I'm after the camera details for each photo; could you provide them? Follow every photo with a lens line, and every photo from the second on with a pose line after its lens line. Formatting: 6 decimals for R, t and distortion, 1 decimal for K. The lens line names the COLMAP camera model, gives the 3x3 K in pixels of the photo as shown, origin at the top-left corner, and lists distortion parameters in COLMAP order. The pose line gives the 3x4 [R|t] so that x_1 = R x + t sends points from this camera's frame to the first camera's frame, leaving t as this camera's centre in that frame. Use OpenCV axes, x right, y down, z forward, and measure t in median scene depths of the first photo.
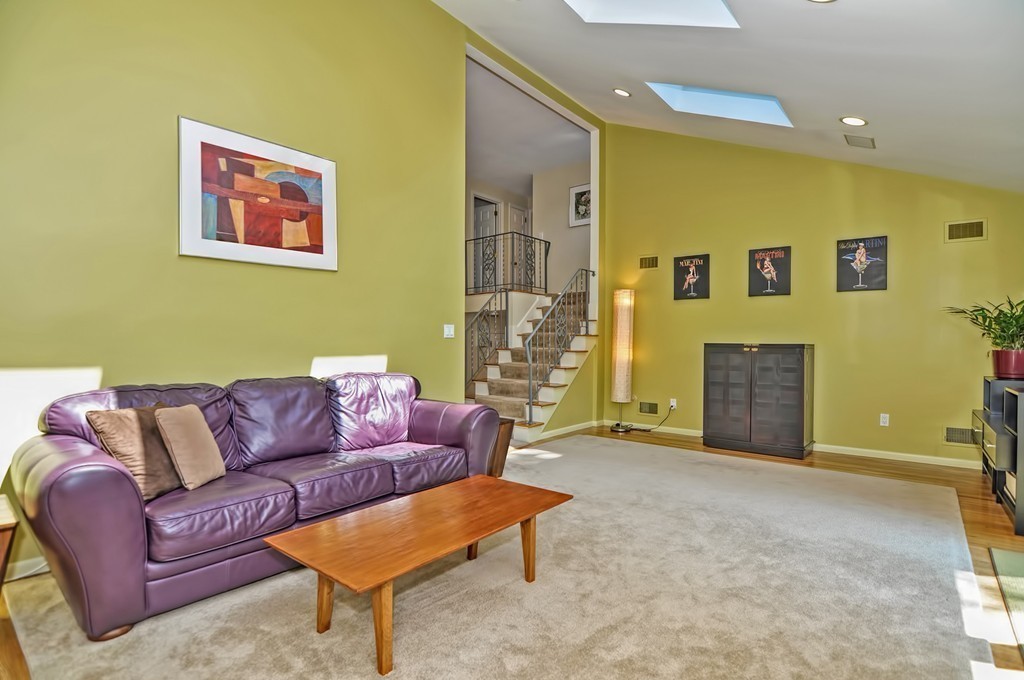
lens RADIAL K [[500.8, 0, 509.7], [0, 500.8, 344.7], [0, 0, 1]] dist [-0.013185, -0.001951]
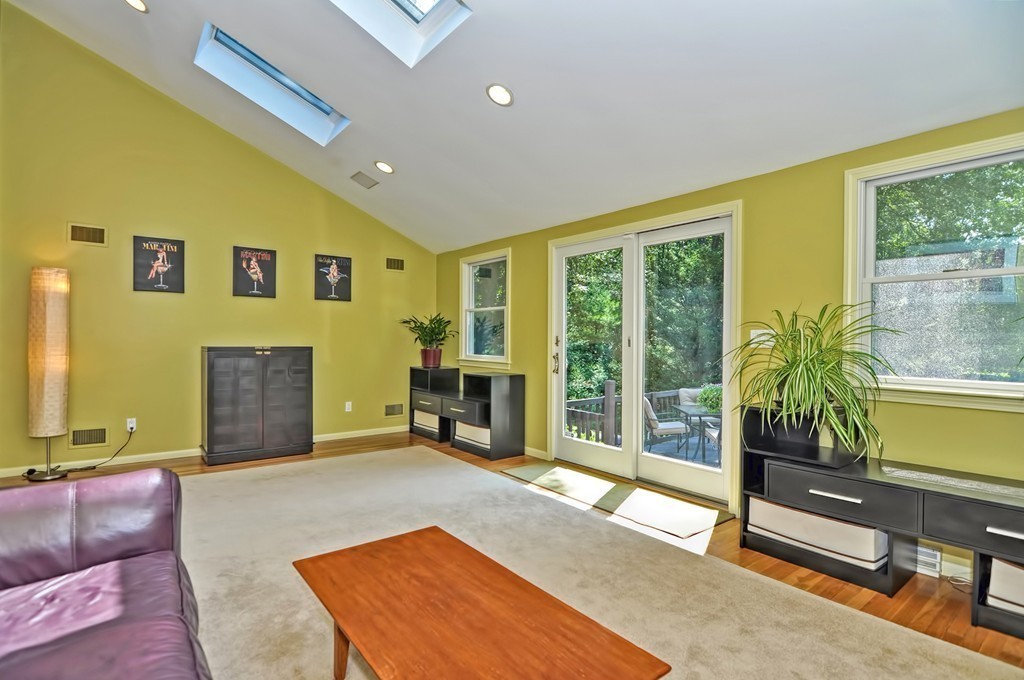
lens RADIAL K [[500.8, 0, 508.8], [0, 500.8, 338.6], [0, 0, 1]] dist [-0.013185, -0.001951]
pose [[0.226543, -0.005172, 0.973987, -0.352227], [0.000699, 0.999987, 0.005147, -0.022502], [-0.974001, -0.000485, 0.226544, 0.316057]]
